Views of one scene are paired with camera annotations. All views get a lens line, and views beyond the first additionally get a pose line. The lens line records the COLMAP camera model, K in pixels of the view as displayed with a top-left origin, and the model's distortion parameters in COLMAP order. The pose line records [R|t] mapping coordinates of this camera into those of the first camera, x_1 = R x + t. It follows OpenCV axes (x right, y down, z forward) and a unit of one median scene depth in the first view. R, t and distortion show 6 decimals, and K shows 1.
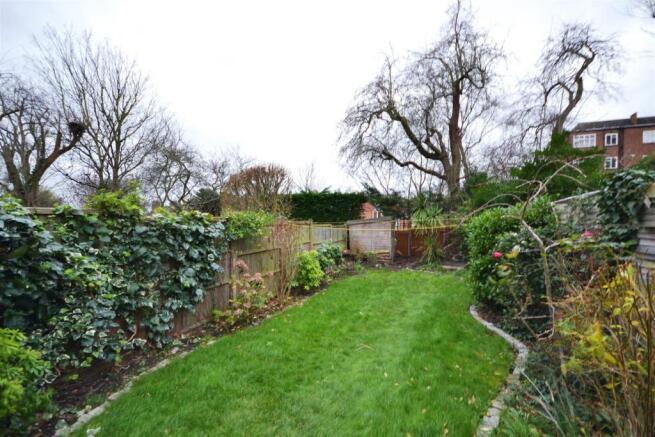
lens RADIAL K [[276.2, 0, 327.6], [0, 276.2, 223.4], [0, 0, 1]] dist [0.001348, -0.009638]
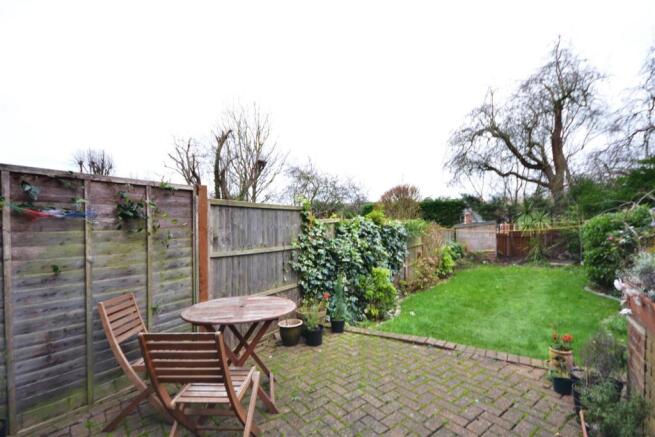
lens RADIAL K [[276.2, 0, 327.6], [0, 276.2, 223.4], [0, 0, 1]] dist [0.001348, -0.009638]
pose [[0.973116, -0.013243, -0.229936, -0.192887], [0.009034, 0.999772, -0.019350, 0.002828], [0.230140, 0.016752, 0.973013, -0.294279]]
